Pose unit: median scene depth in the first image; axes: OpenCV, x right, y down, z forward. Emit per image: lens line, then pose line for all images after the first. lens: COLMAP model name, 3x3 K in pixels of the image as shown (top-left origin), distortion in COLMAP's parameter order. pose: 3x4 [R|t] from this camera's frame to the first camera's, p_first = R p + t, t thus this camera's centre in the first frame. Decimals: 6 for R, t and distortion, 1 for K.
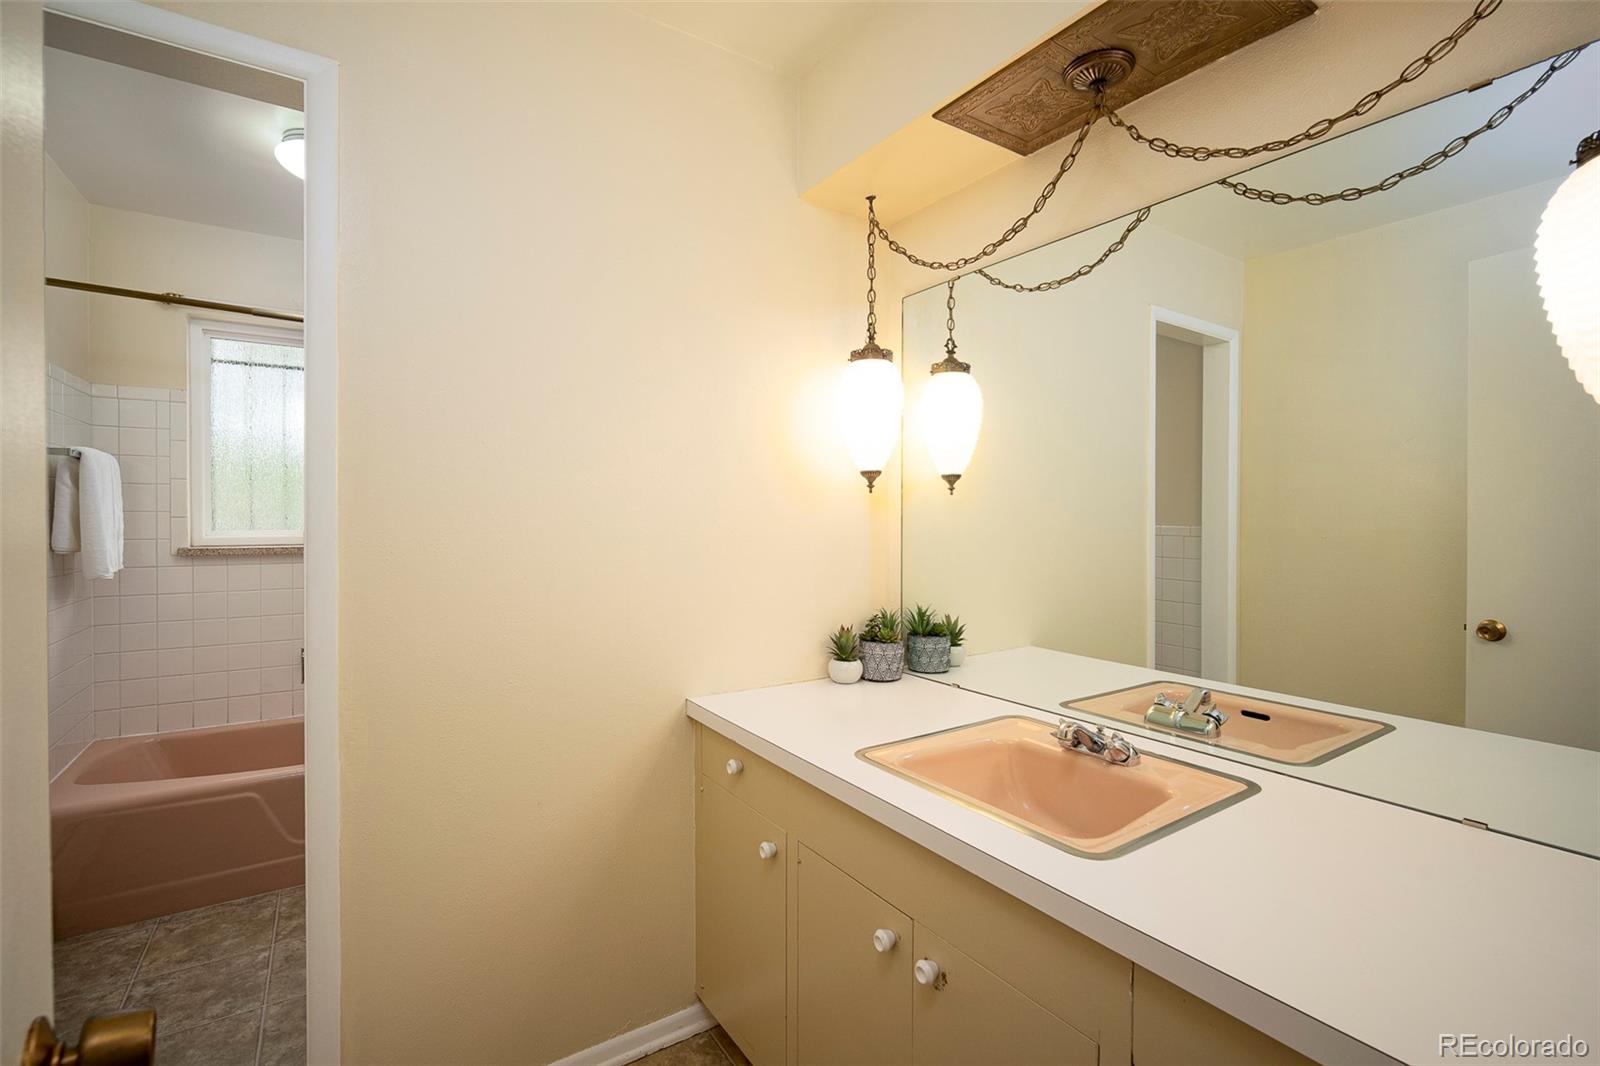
lens RADIAL K [[715.8, 0, 800.0], [0, 715.8, 533.0], [0, 0, 1]] dist [-0.000037, -0.000034]
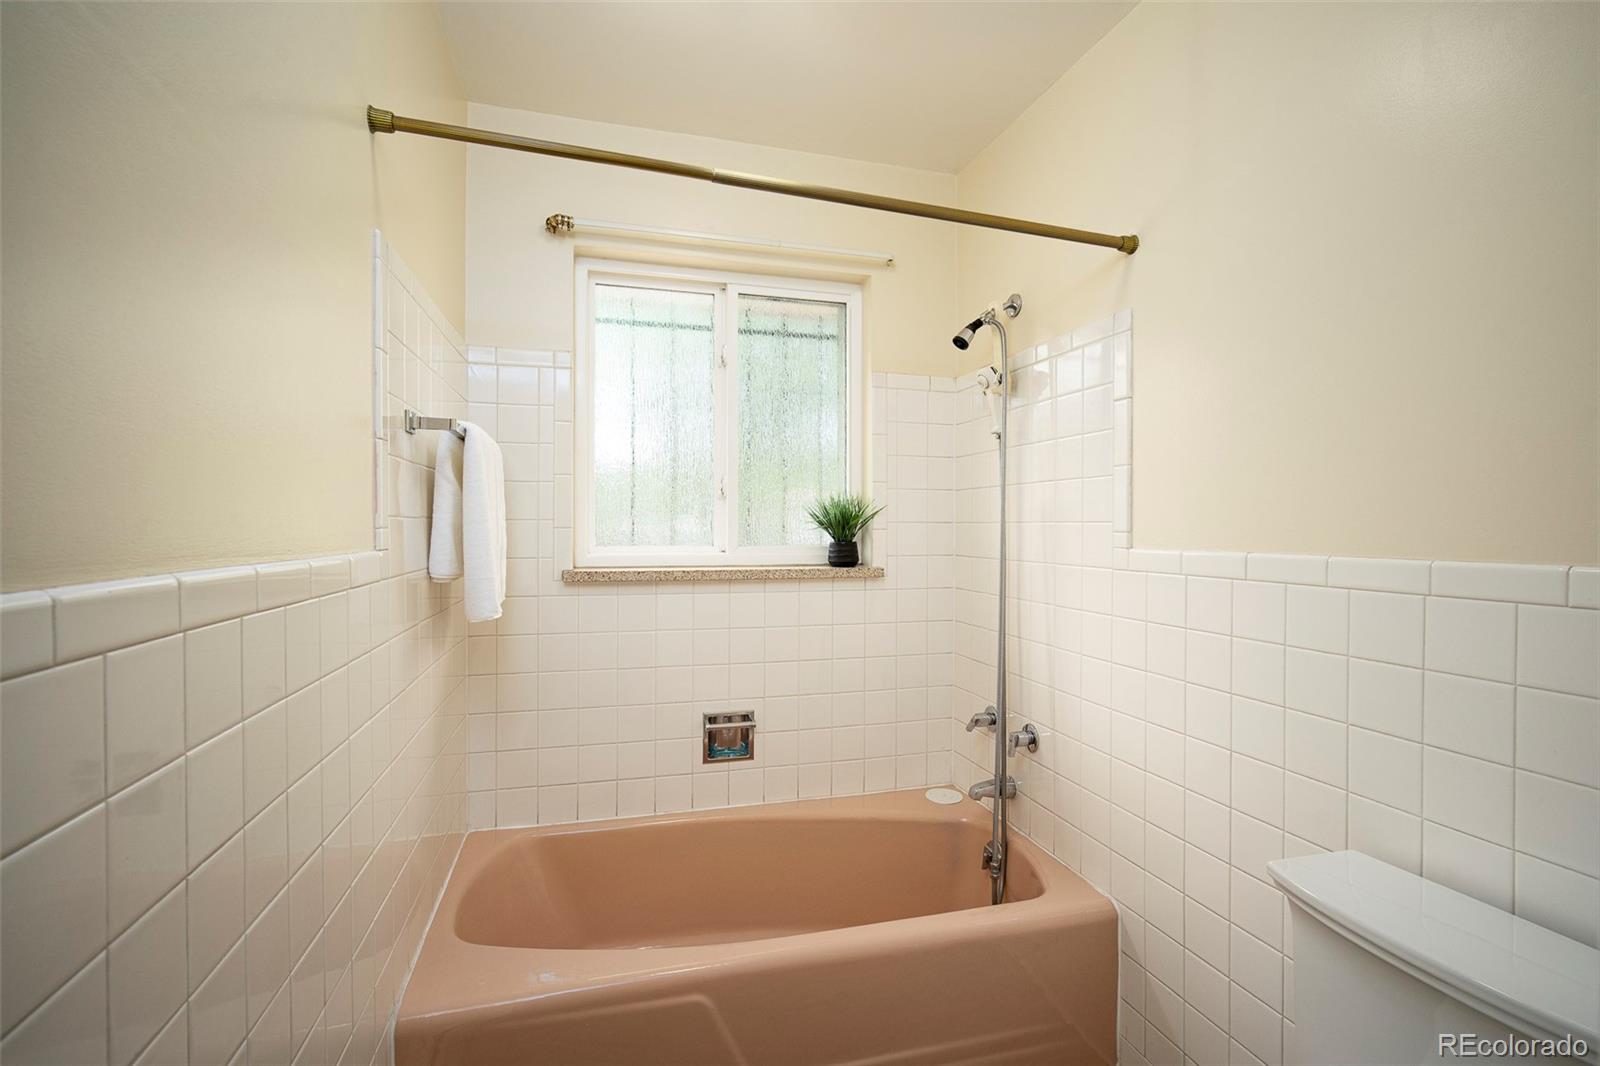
lens RADIAL K [[726.5, 0, 794.2], [0, 726.5, 537.5], [0, 0, 1]] dist [-0.000528, 0.000352]
pose [[0.948891, -0.003204, -0.315587, -0.463761], [-0.001038, 0.999911, -0.013273, -0.003024], [0.315602, 0.012922, 0.948804, 0.421378]]
